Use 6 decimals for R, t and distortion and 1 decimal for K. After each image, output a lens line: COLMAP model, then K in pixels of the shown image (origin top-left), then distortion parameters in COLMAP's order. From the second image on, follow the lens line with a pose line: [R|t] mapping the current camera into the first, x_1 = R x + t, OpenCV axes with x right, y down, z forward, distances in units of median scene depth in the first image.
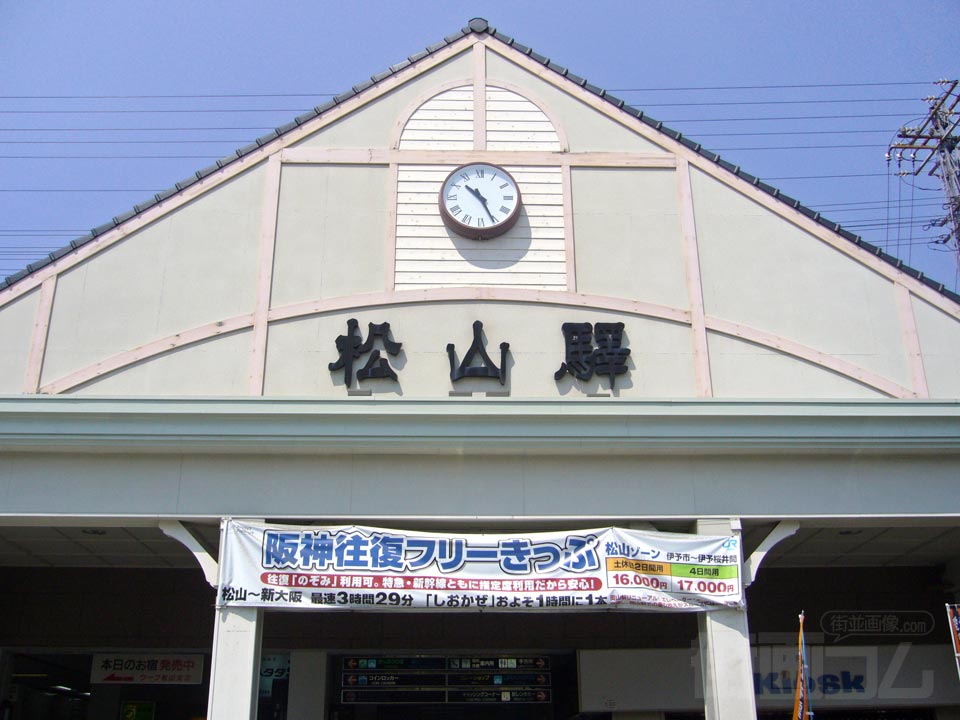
lens RADIAL K [[1057.7, 0, 465.1], [0, 1057.7, 358.0], [0, 0, 1]] dist [-0.084680, 0.022621]
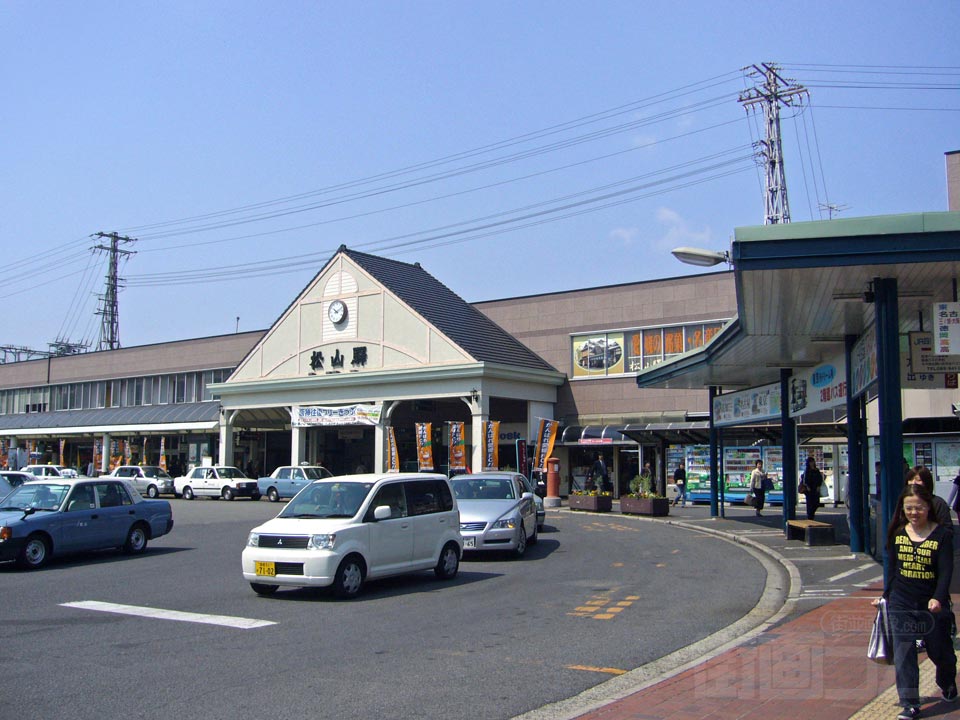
lens RADIAL K [[1057.7, 0, 465.1], [0, 1057.7, 358.0], [0, 0, 1]] dist [-0.084680, 0.022621]
pose [[0.768576, -0.067569, -0.636181, 2.734591], [0.244800, 0.949789, 0.194868, -0.621589], [0.591071, -0.305508, 0.746526, -1.523398]]
